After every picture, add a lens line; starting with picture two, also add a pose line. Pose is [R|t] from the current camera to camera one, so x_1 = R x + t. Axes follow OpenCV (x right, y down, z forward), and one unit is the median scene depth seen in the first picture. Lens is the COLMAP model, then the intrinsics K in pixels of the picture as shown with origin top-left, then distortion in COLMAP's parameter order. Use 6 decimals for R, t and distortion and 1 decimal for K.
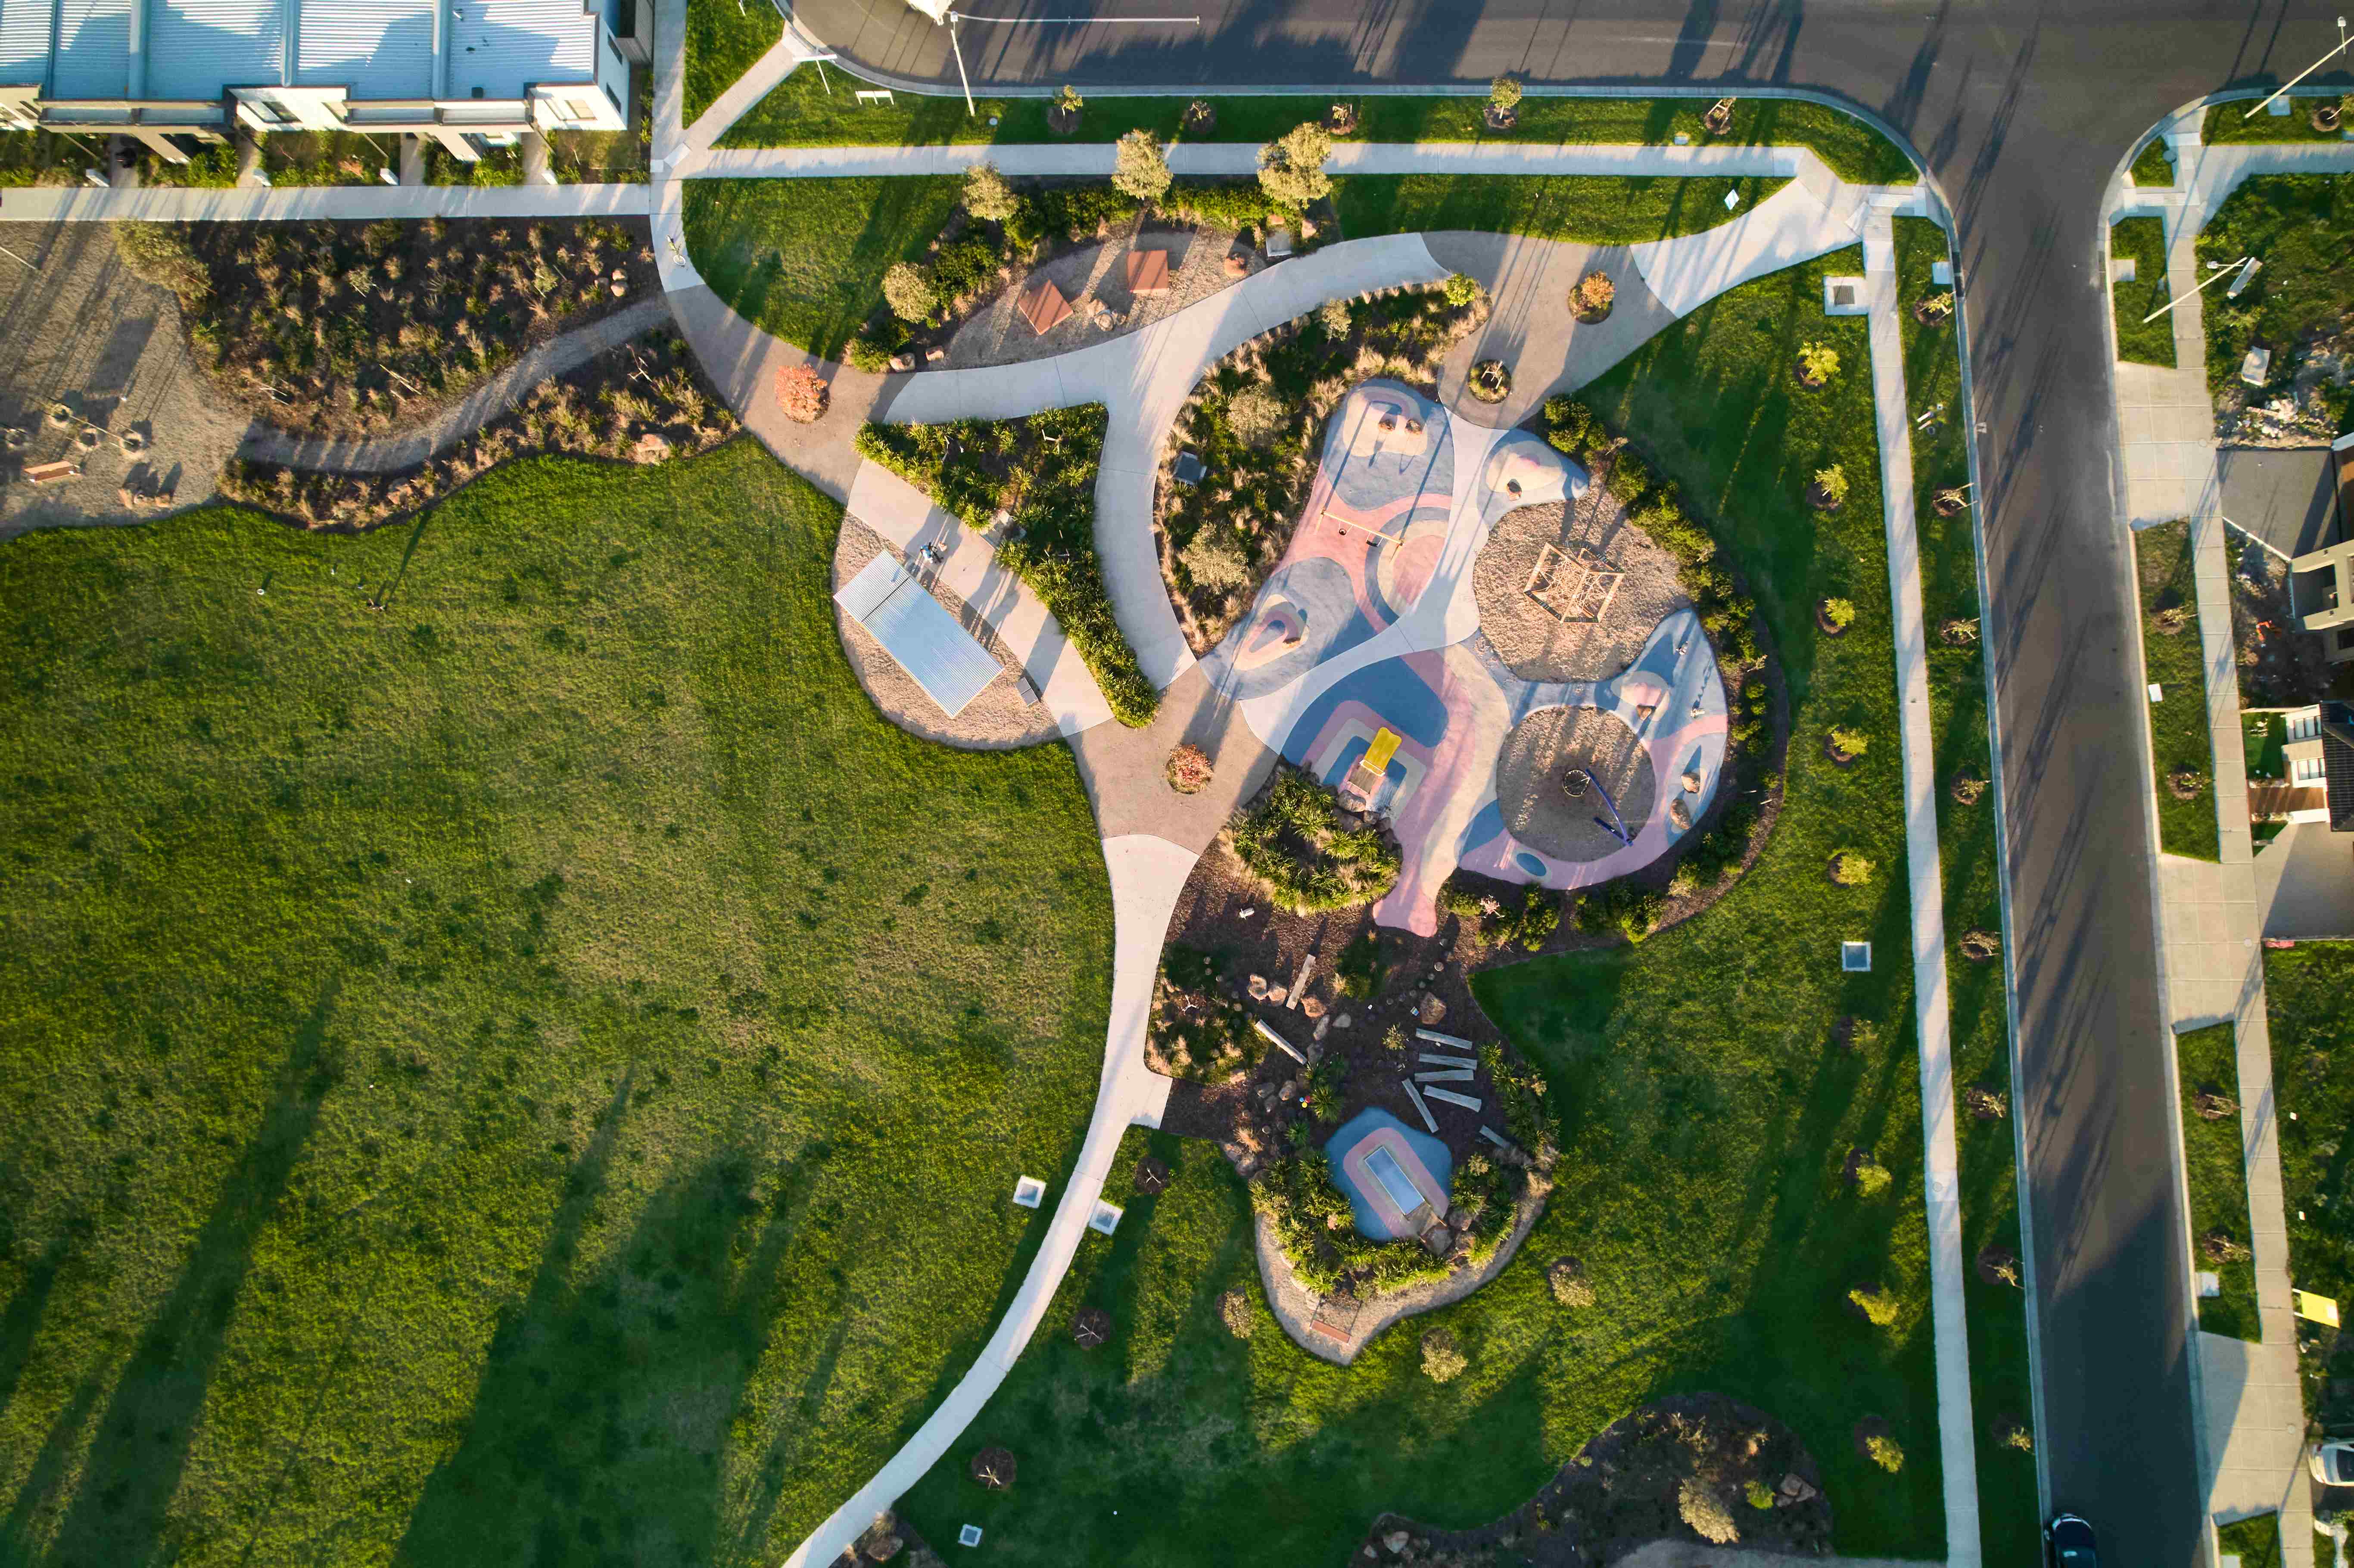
lens RADIAL K [[1518.1, 0, 1177.0], [0, 1518.1, 784.0], [0, 0, 1]] dist [-0.078754, 0.078334]
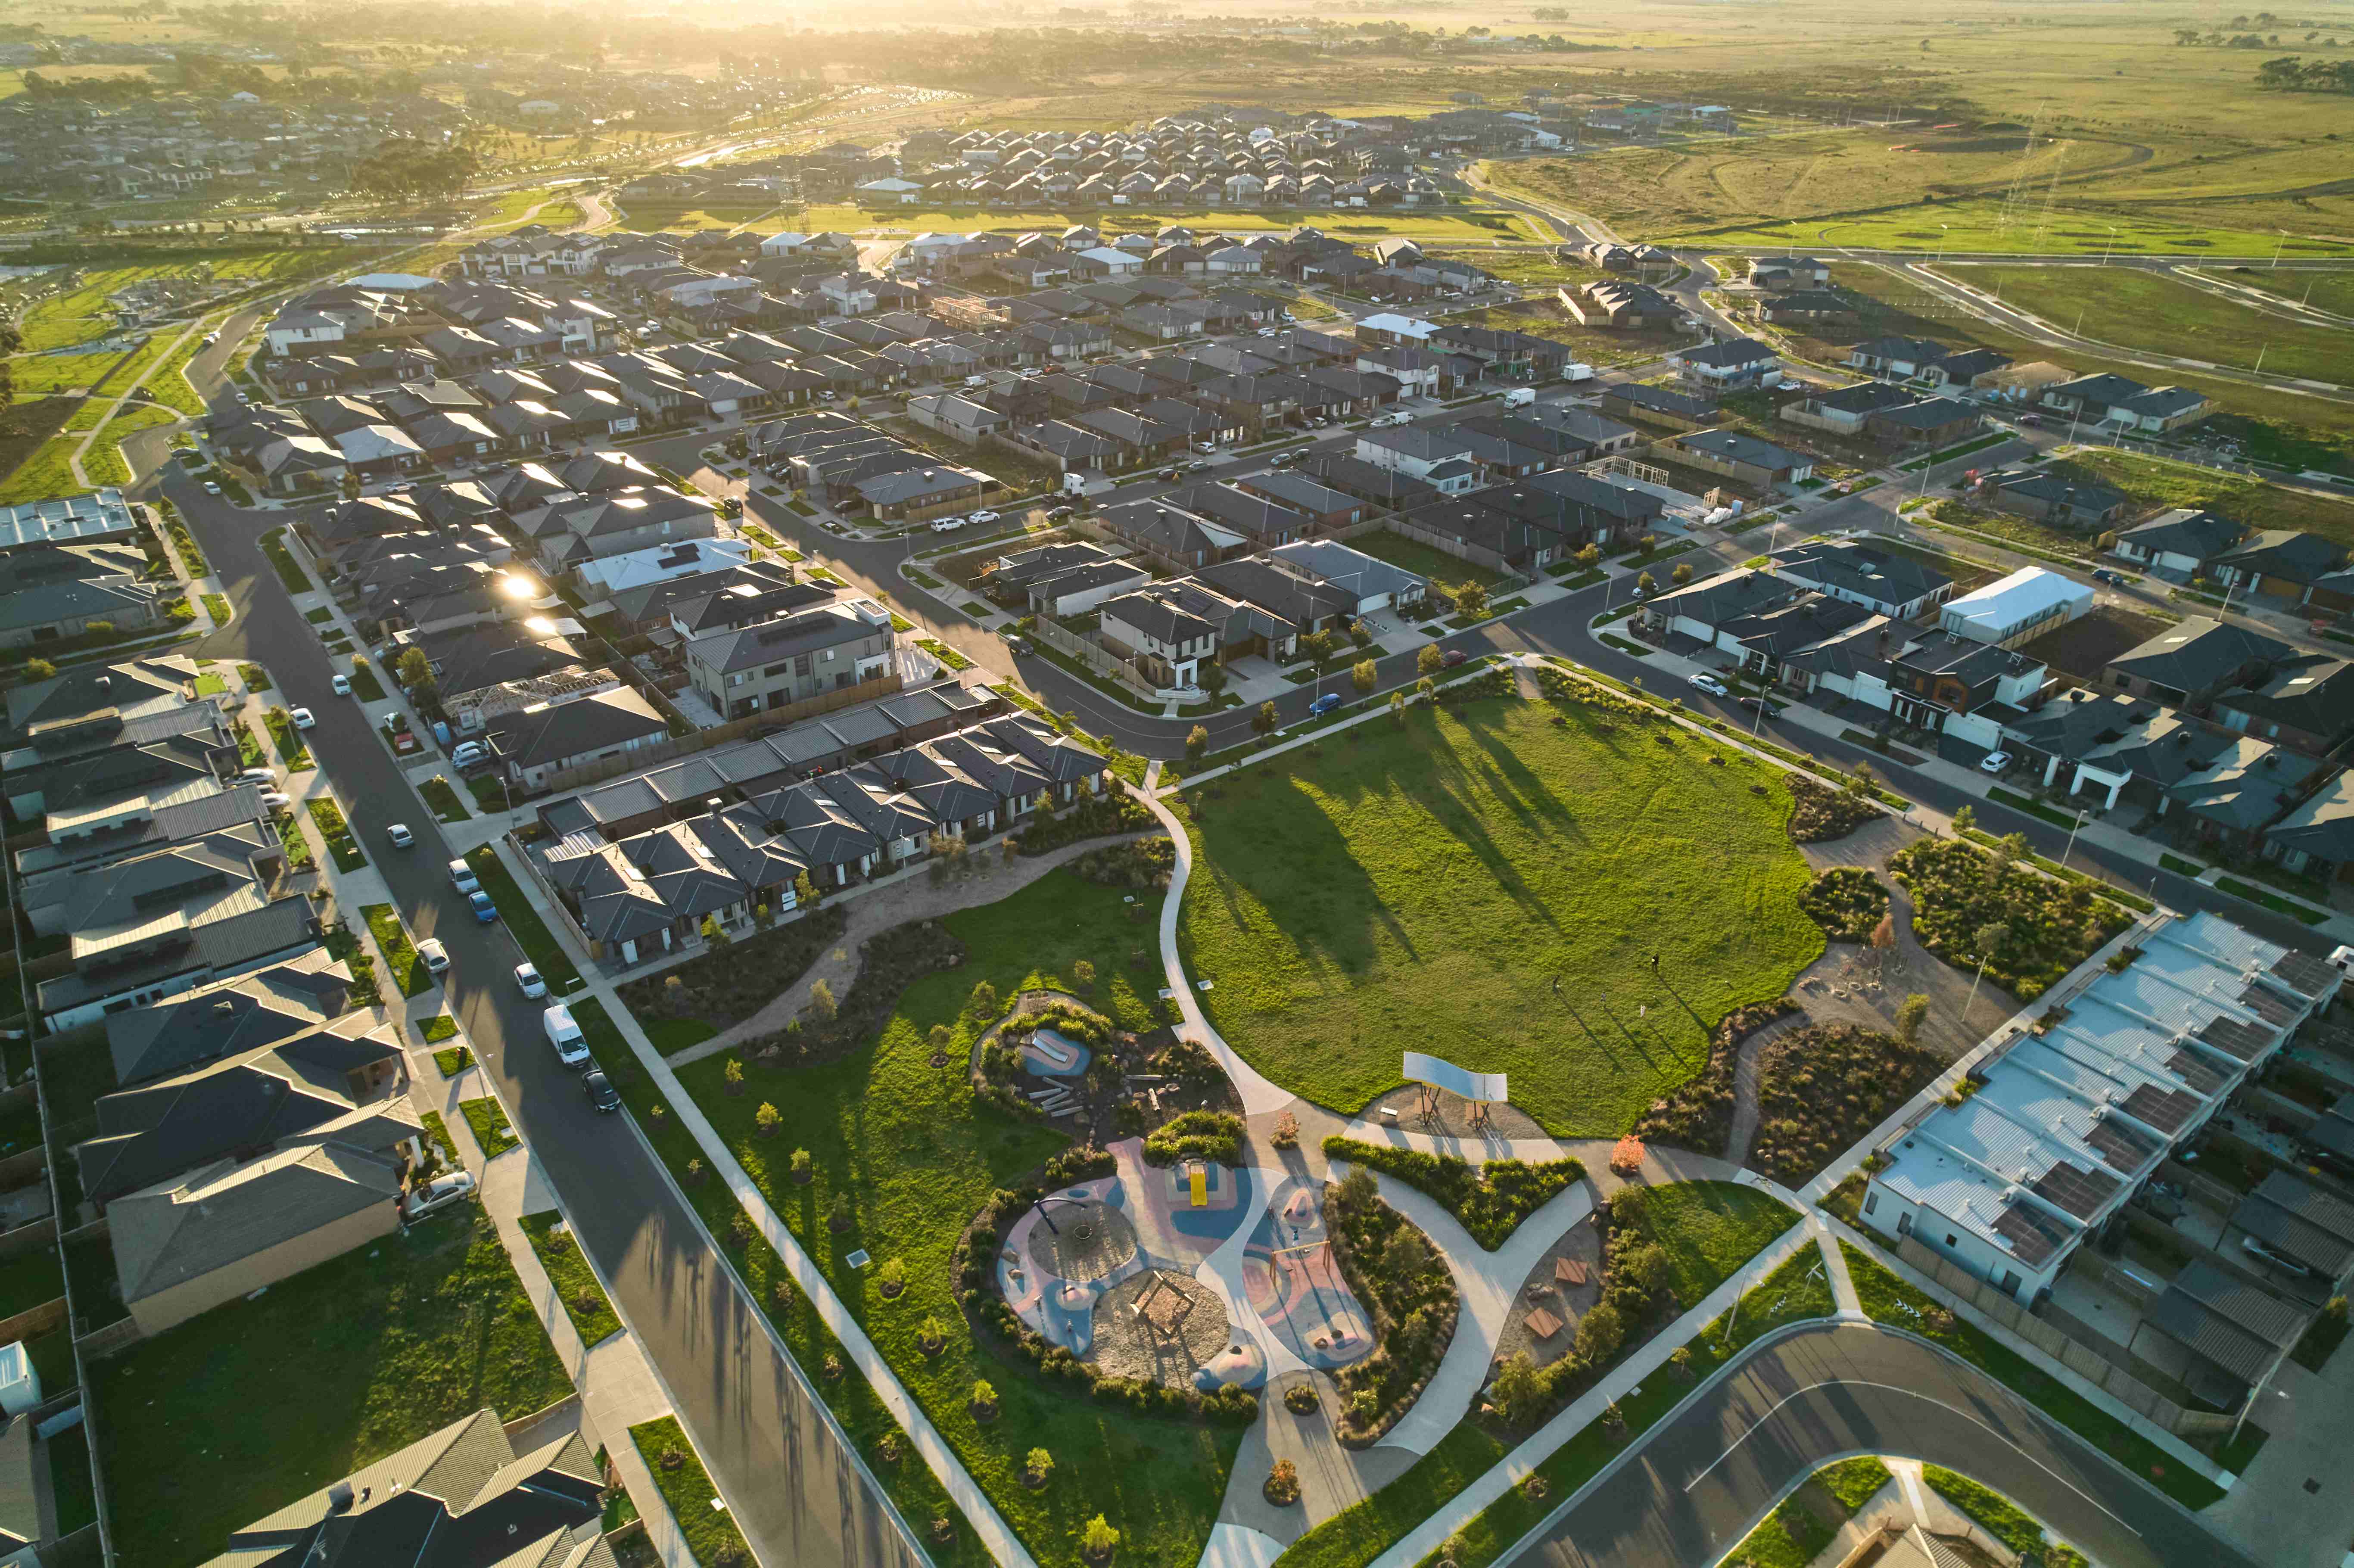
lens RADIAL K [[1518.1, 0, 1177.0], [0, 1518.1, 784.0], [0, 0, 1]] dist [-0.078754, 0.078334]
pose [[-0.802583, 0.271213, -0.531323, 0.854091], [-0.594977, -0.299482, 0.745864, -1.030050], [0.043167, 0.914743, 0.401724, -0.011860]]
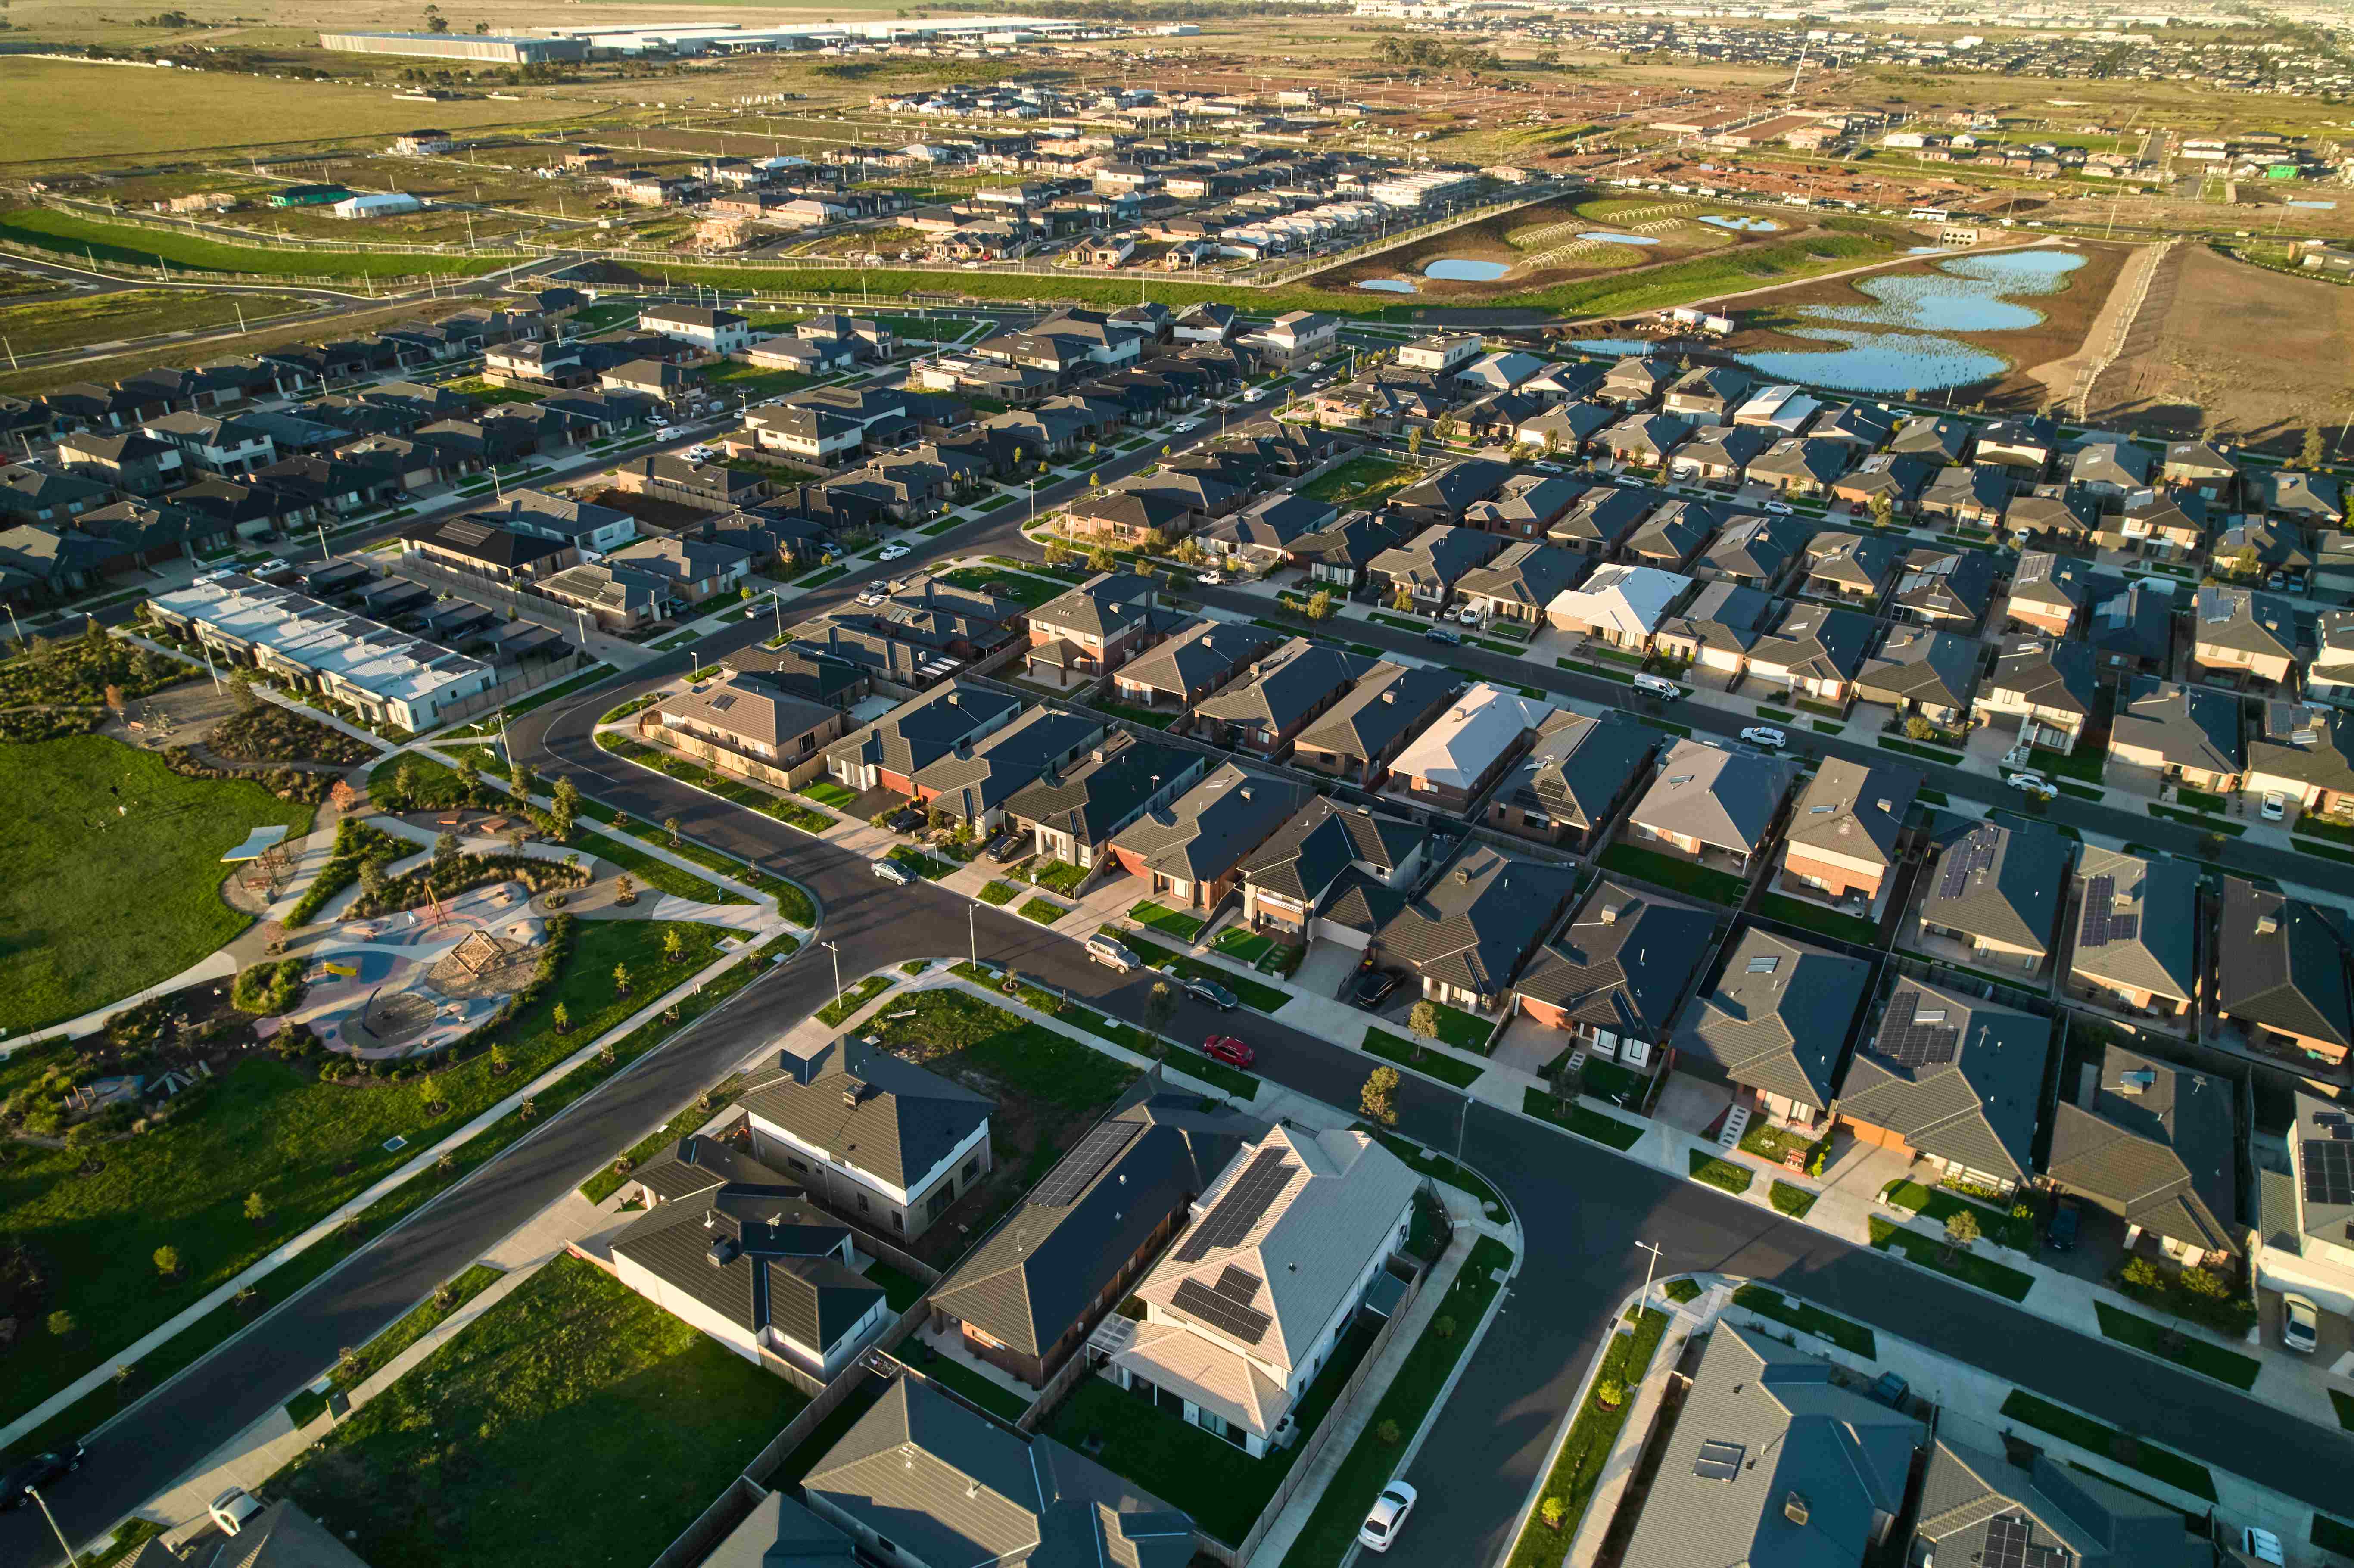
lens RADIAL K [[1518.1, 0, 1177.0], [0, 1518.1, 784.0], [0, 0, 1]] dist [-0.078754, 0.078334]
pose [[0.838299, 0.258035, -0.480283, 1.807745], [-0.542027, 0.489489, -0.683087, 0.559266], [0.058833, 0.832958, 0.550200, -0.151766]]
